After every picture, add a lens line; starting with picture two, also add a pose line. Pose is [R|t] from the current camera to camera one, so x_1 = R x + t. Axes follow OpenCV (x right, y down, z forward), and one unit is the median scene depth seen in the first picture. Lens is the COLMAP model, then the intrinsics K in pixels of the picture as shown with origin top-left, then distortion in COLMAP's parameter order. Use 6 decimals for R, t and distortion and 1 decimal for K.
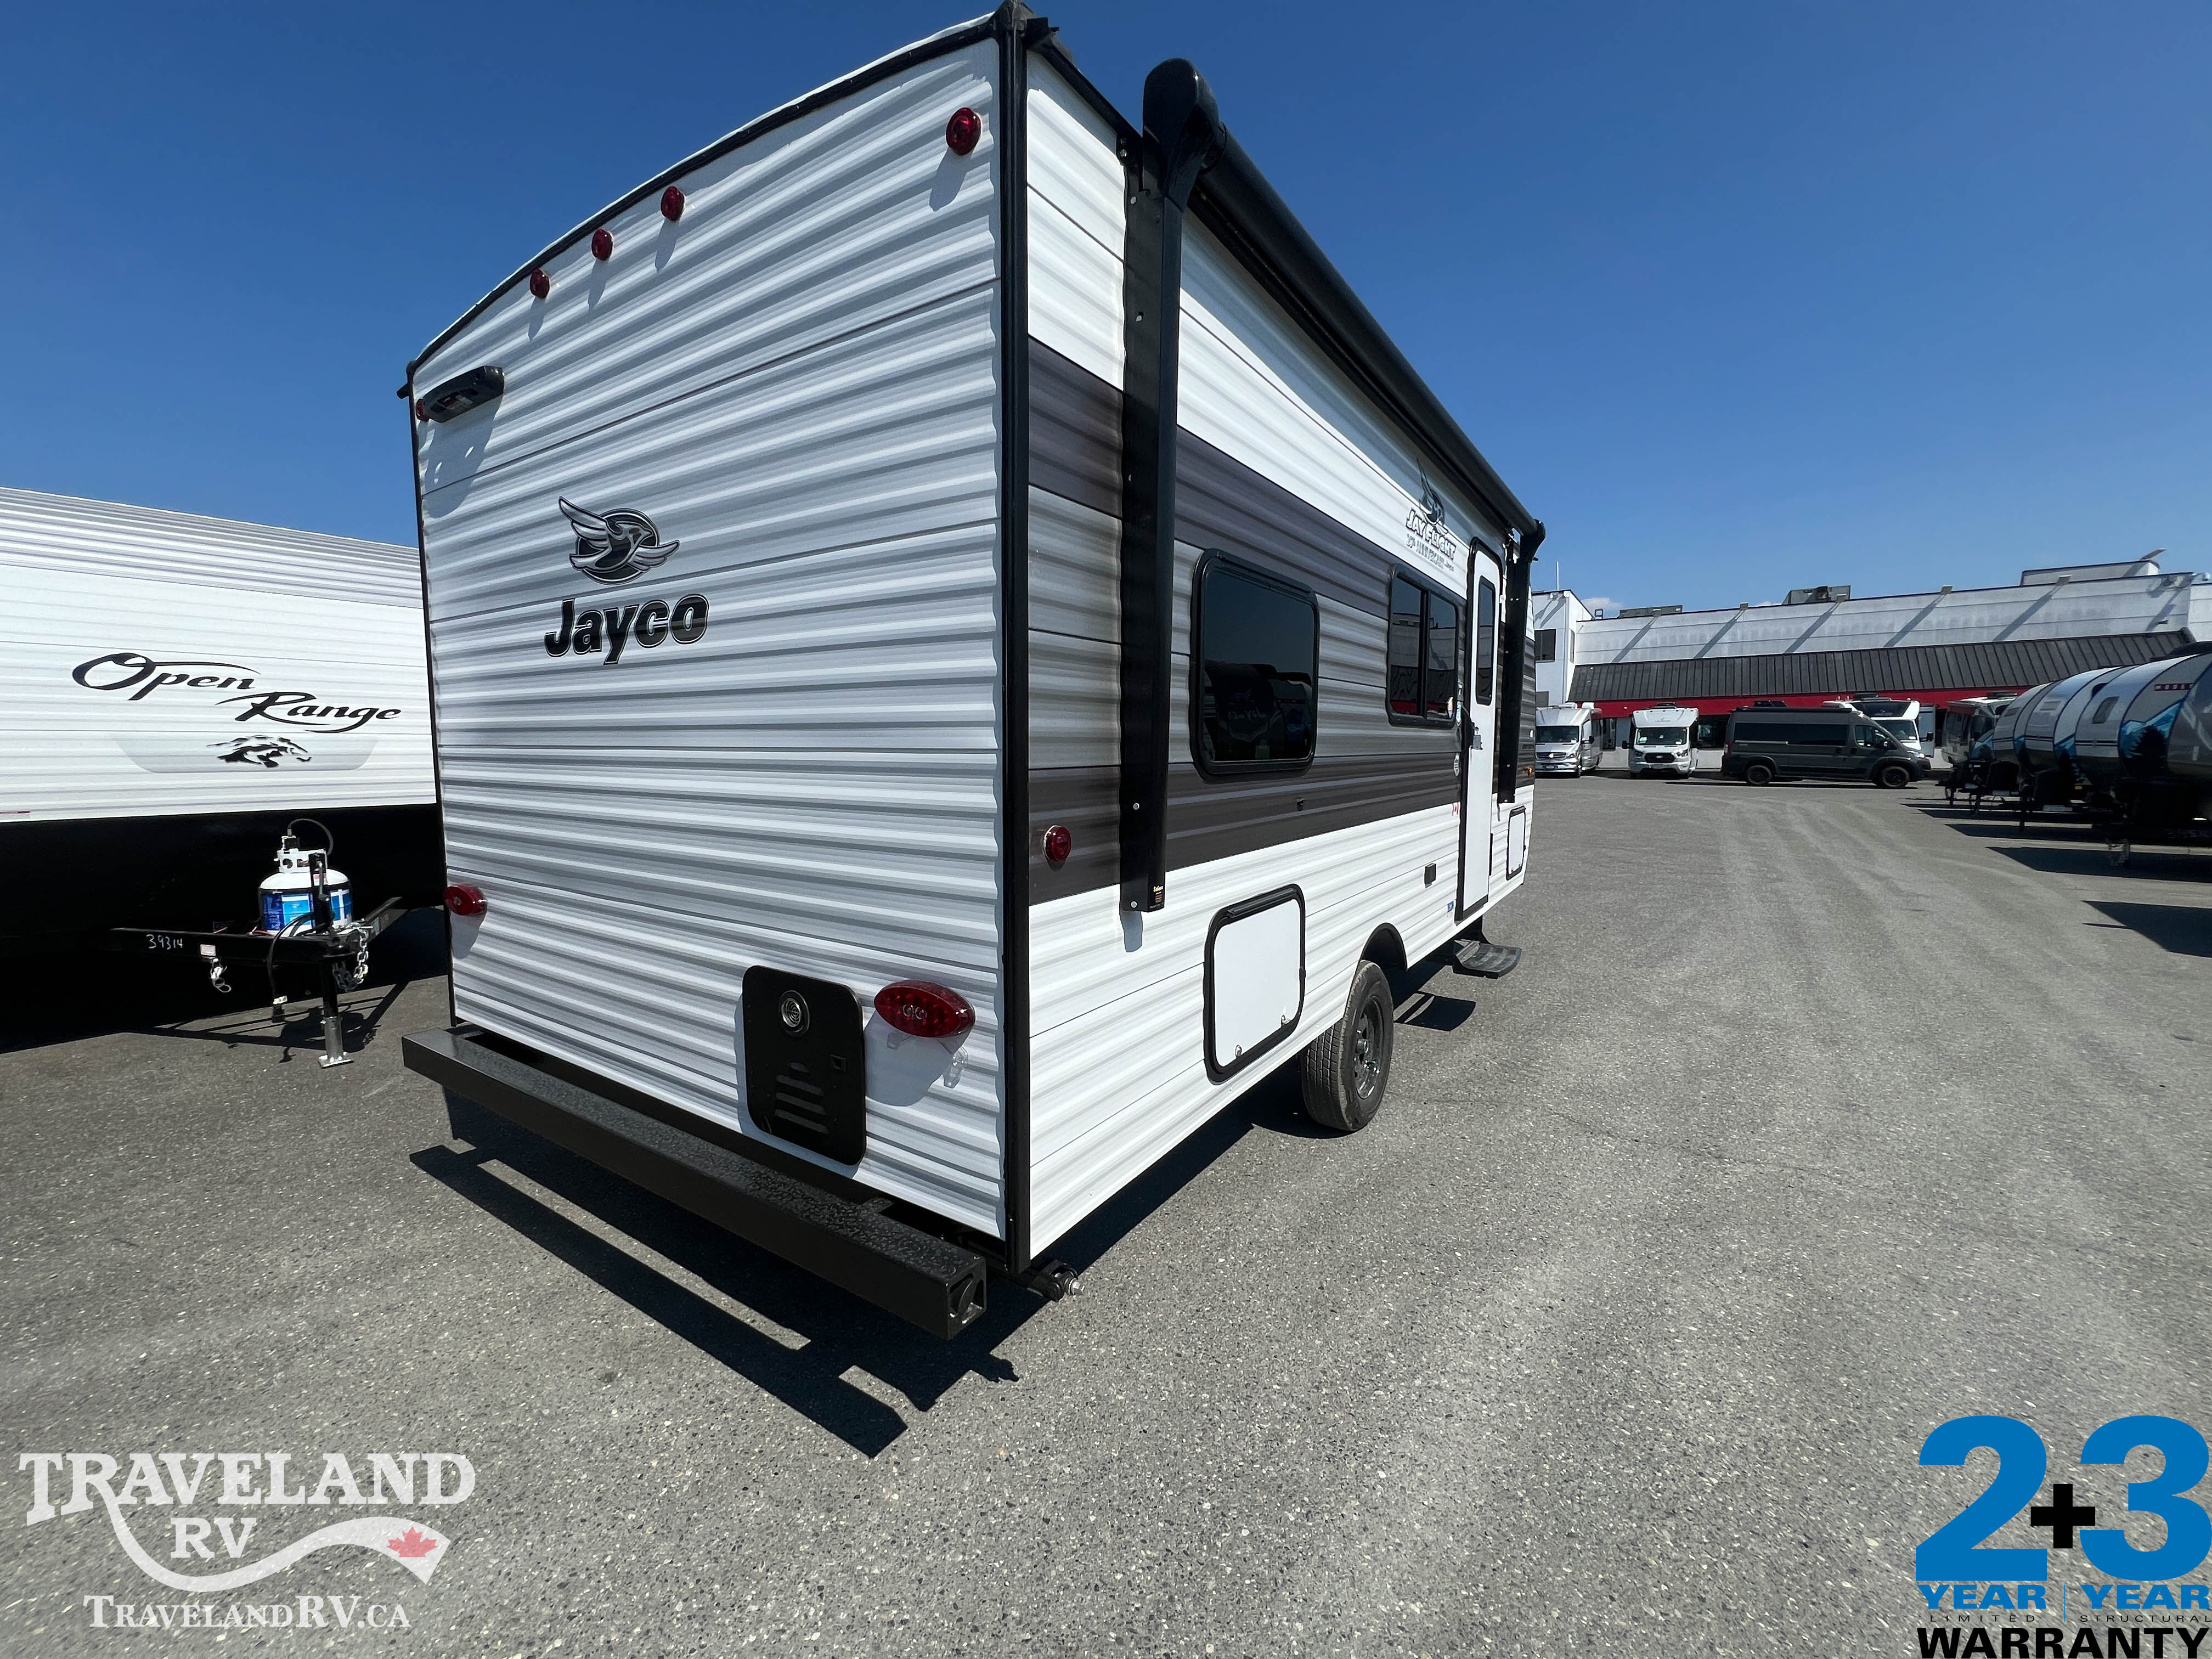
lens RADIAL K [[889.6, 0, 1099.5], [0, 889.6, 820.4], [0, 0, 1]] dist [-0.006041, 0.002165]
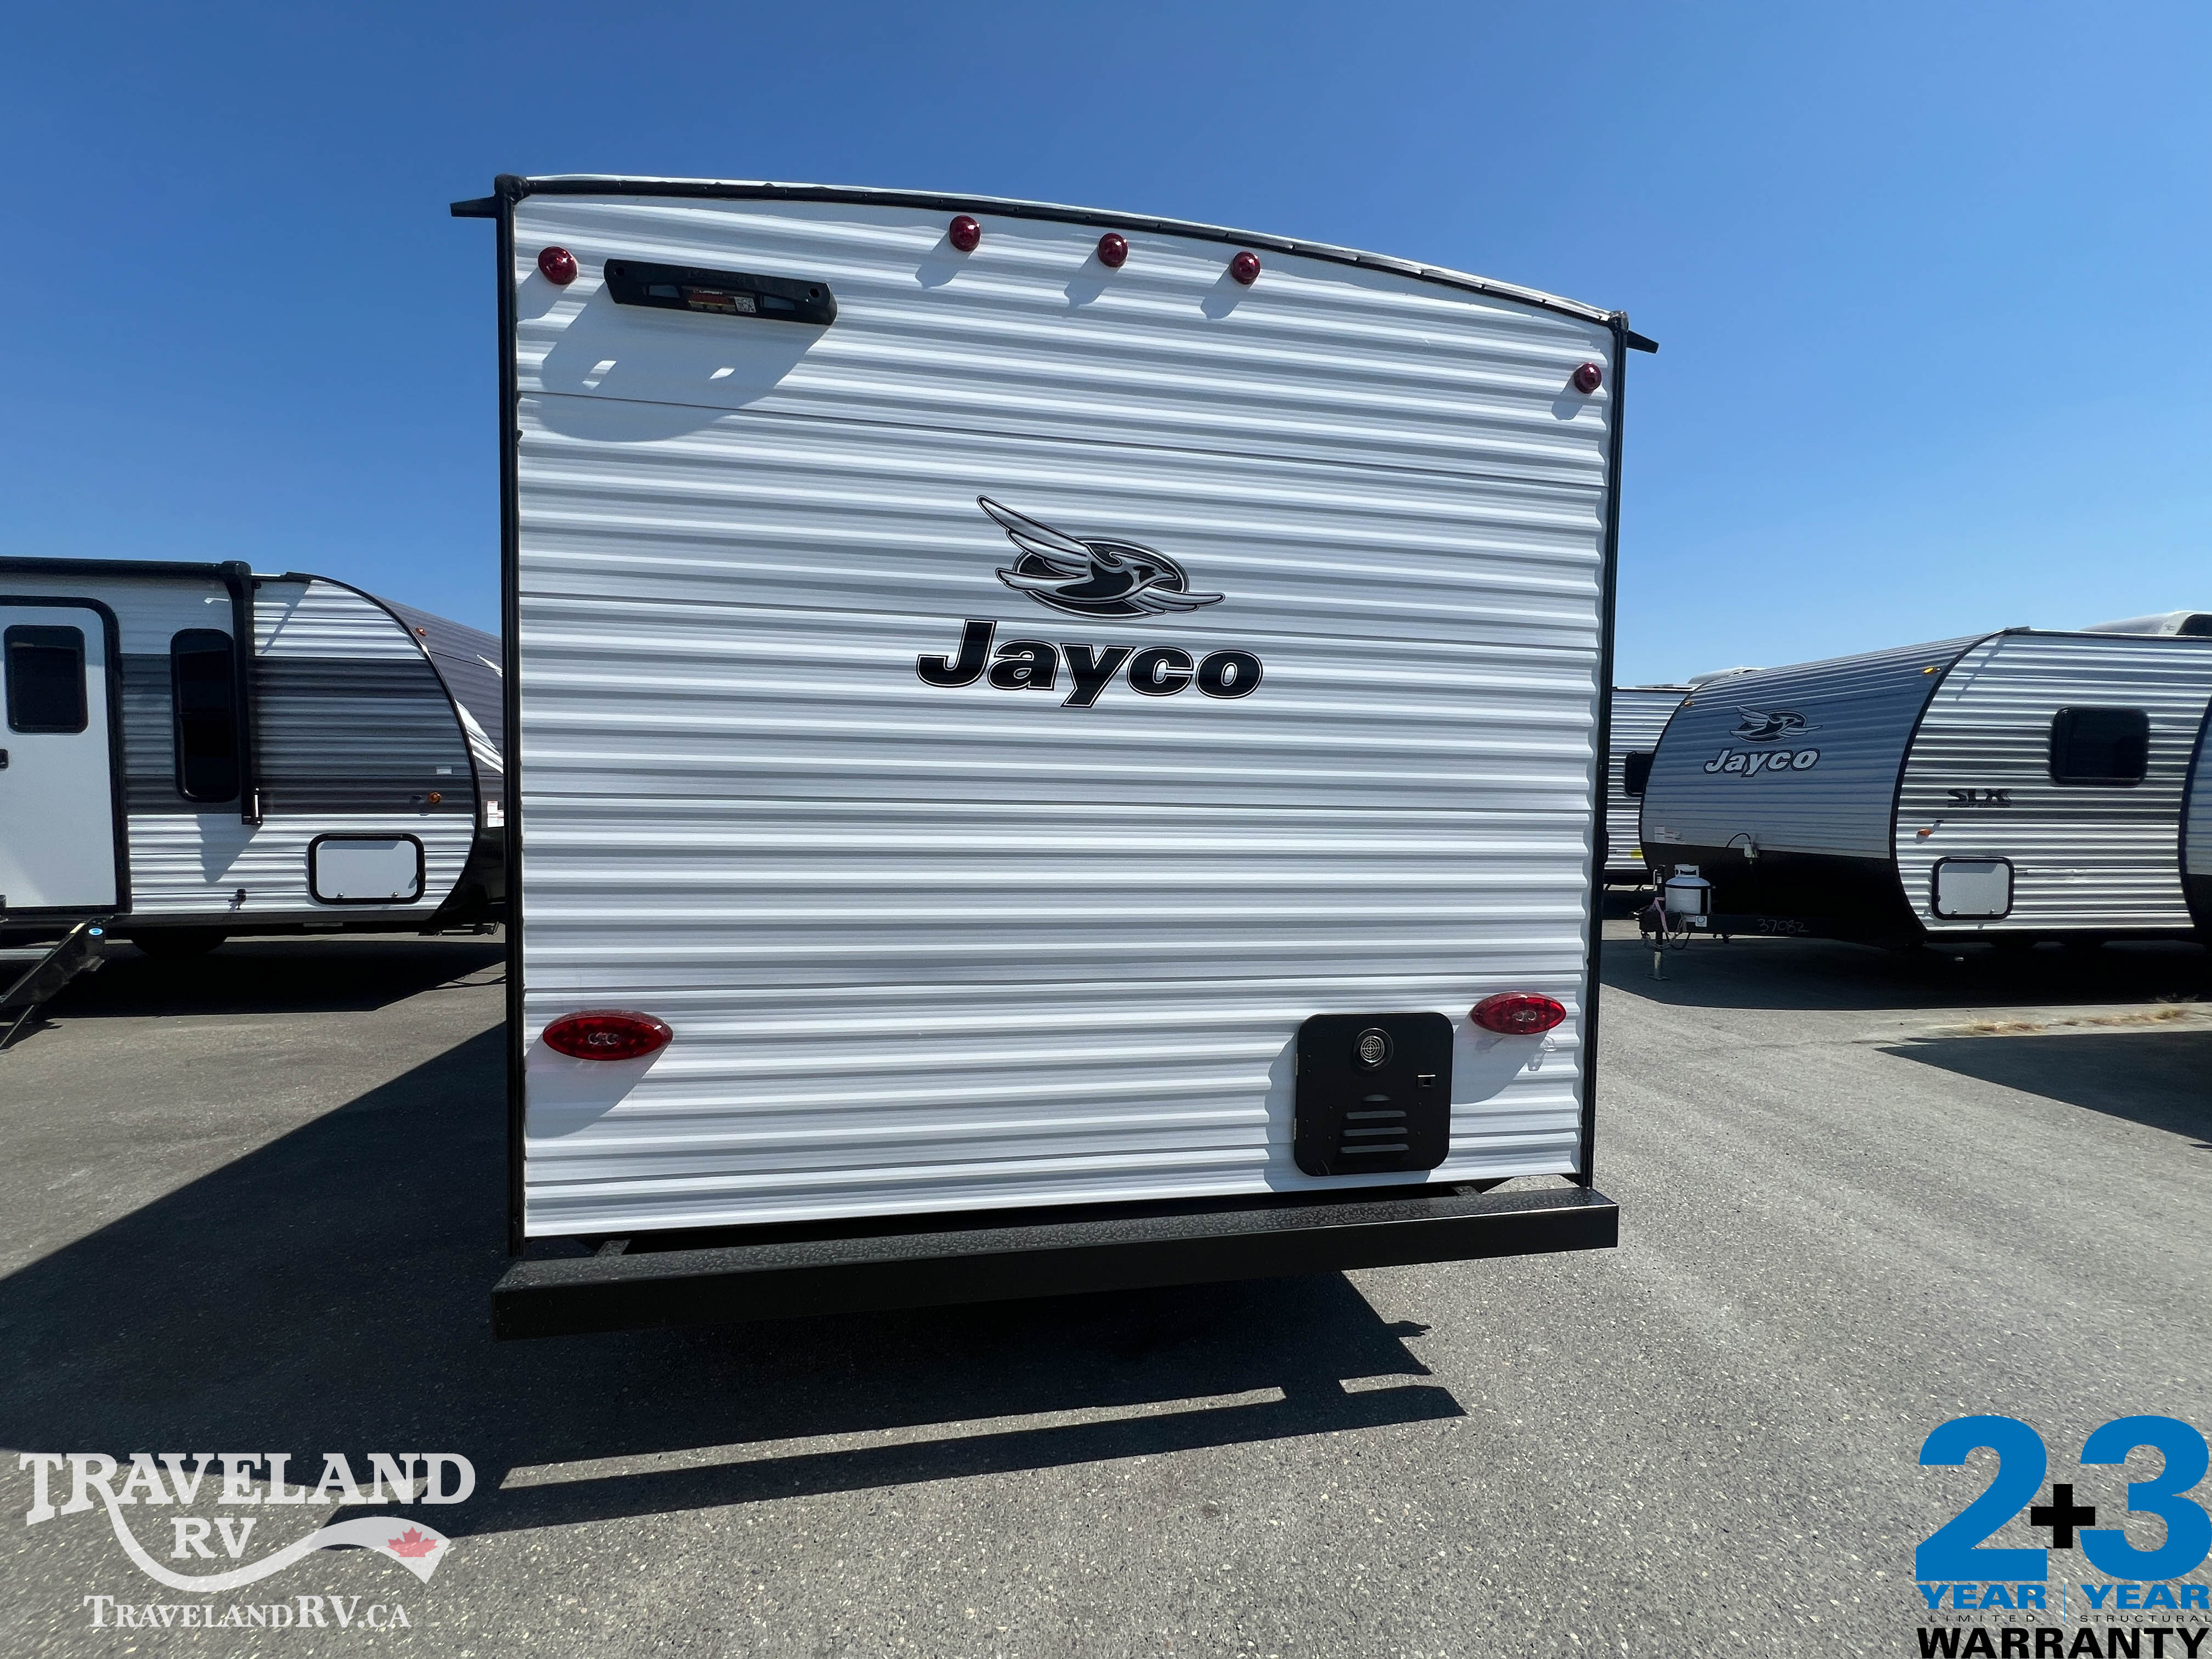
lens RADIAL K [[889.6, 0, 1108.6], [0, 889.6, 817.8], [0, 0, 1]] dist [-0.006041, 0.002165]
pose [[0.722680, -0.009479, 0.691118, -1.144389], [0.042898, 0.998593, -0.031161, -0.040293], [-0.689851, 0.052167, 0.722070, 0.362092]]
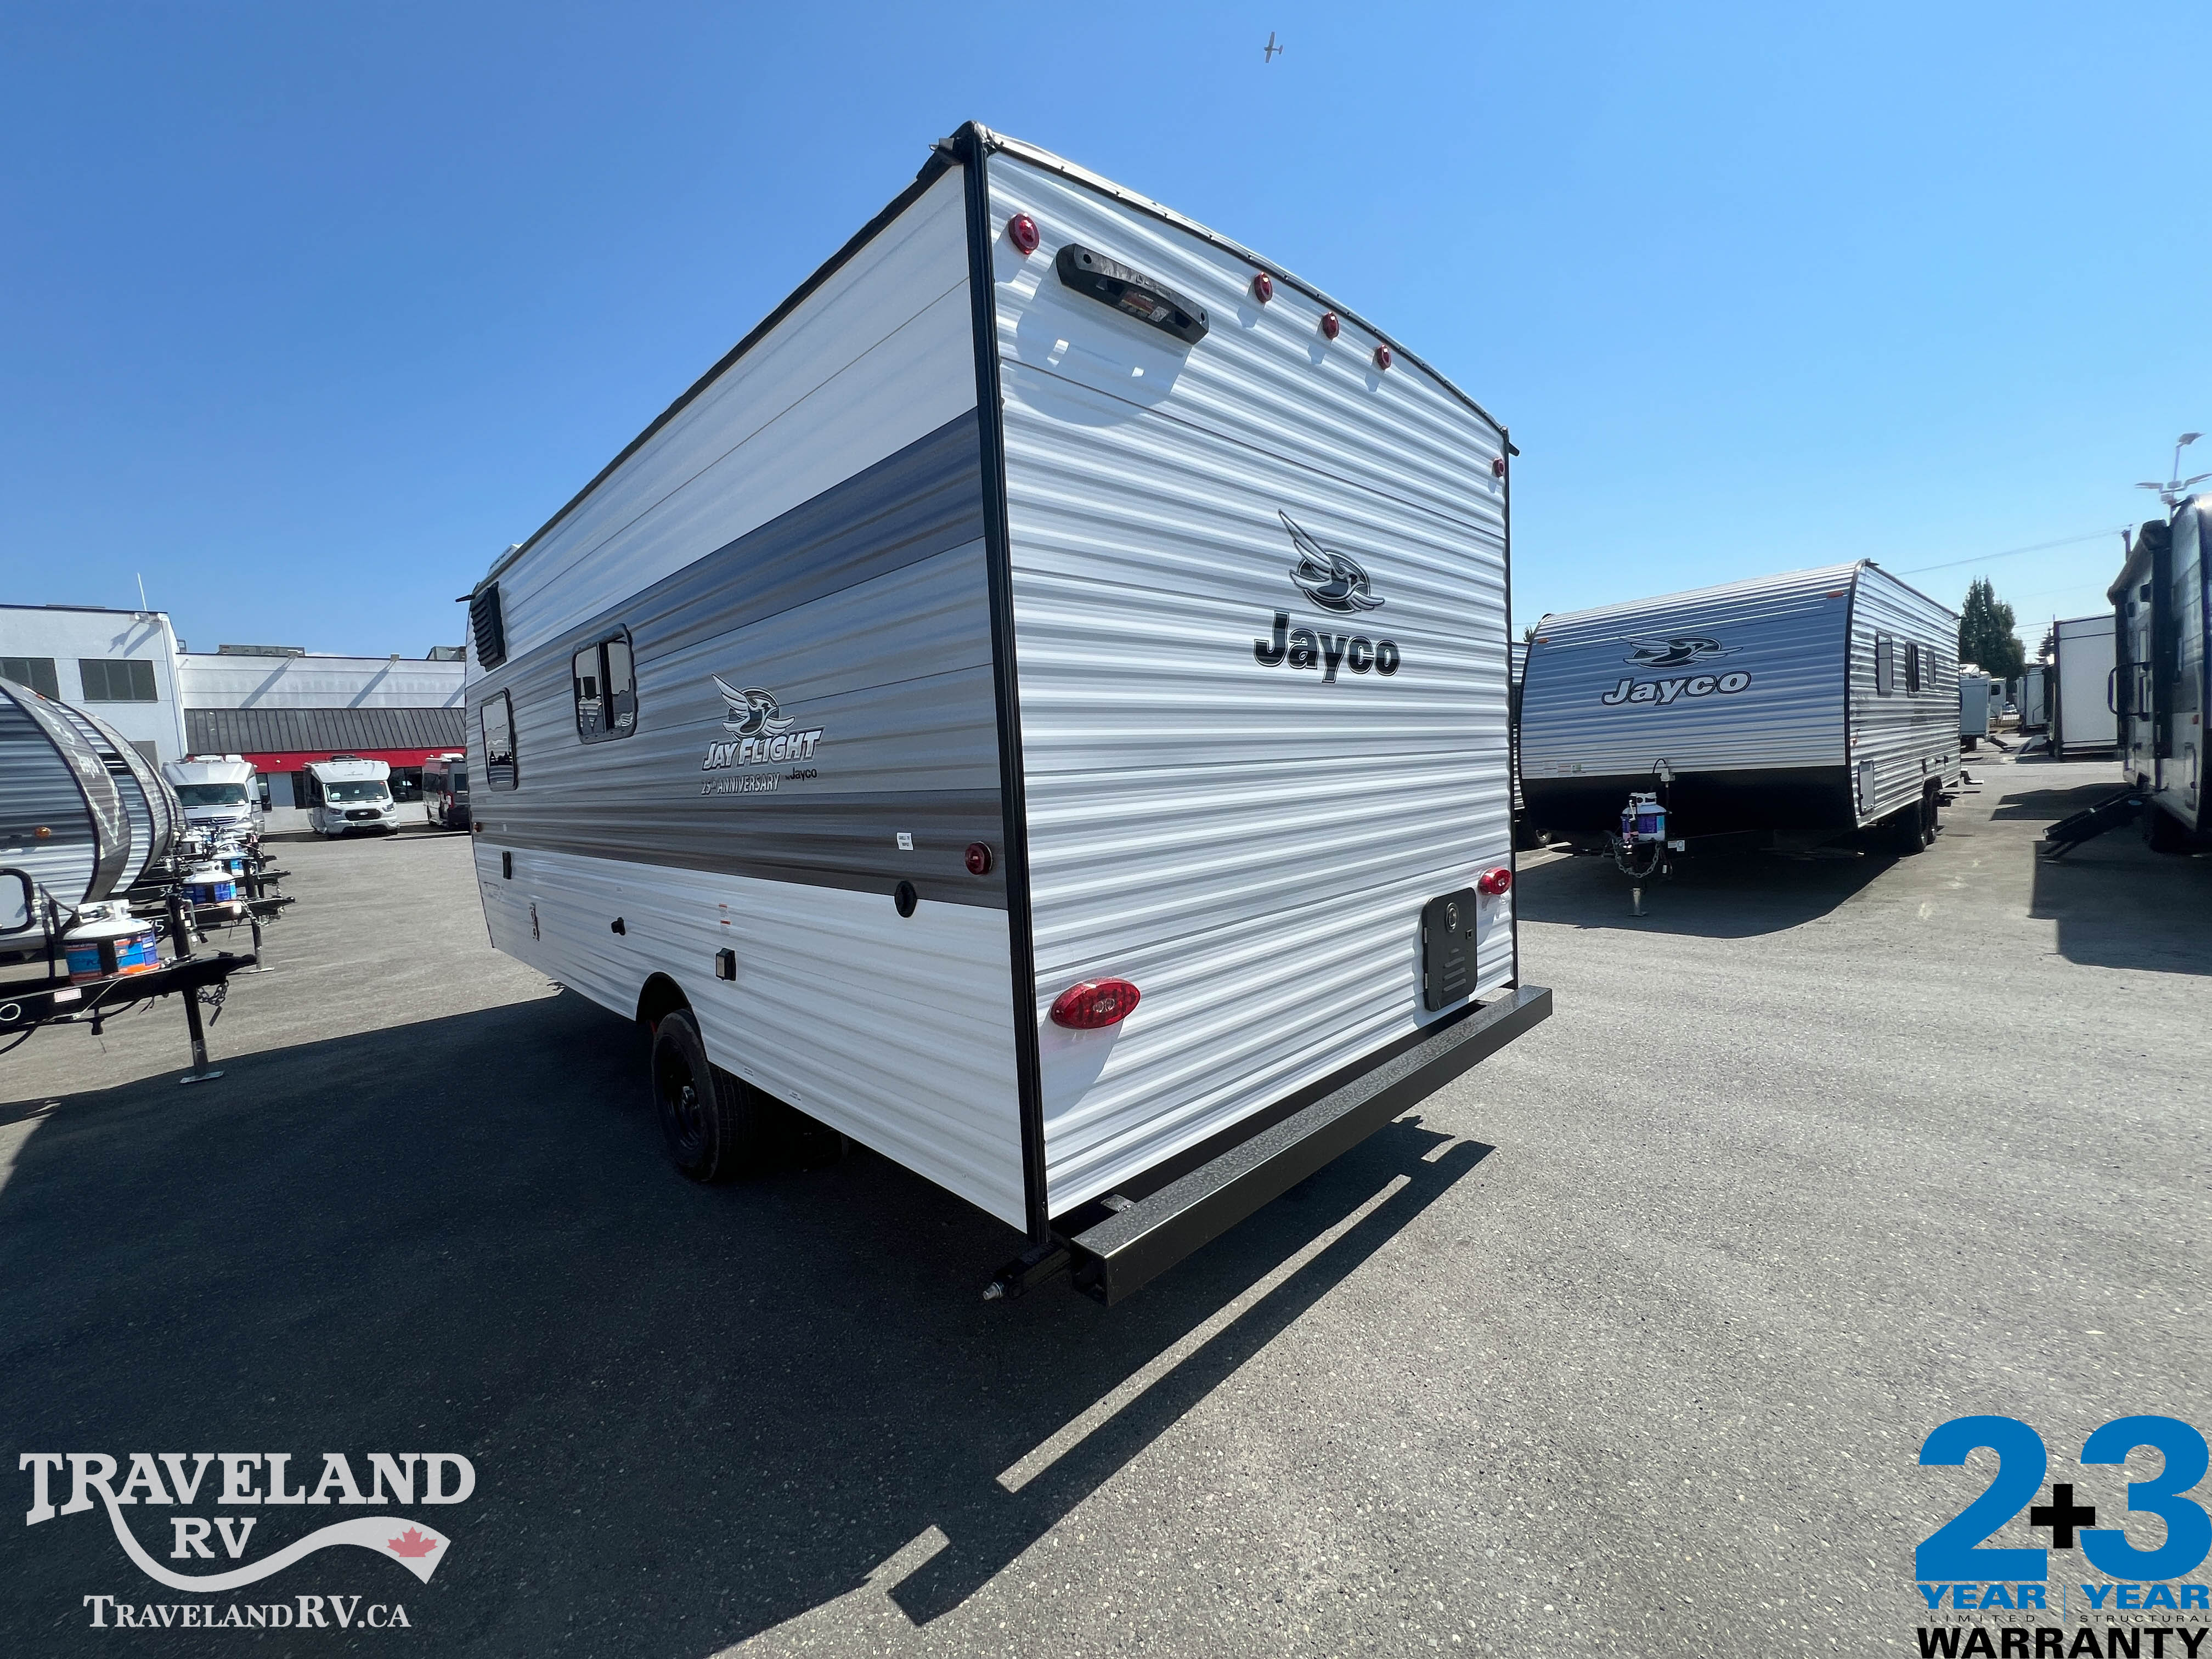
lens RADIAL K [[889.6, 0, 1110.6], [0, 889.6, 815.8], [0, 0, 1]] dist [-0.006041, 0.002165]
pose [[0.197275, -0.069600, 0.977874, -1.725356], [0.133726, 0.990064, 0.043490, -0.097190], [-0.971185, 0.122188, 0.204622, 1.072348]]
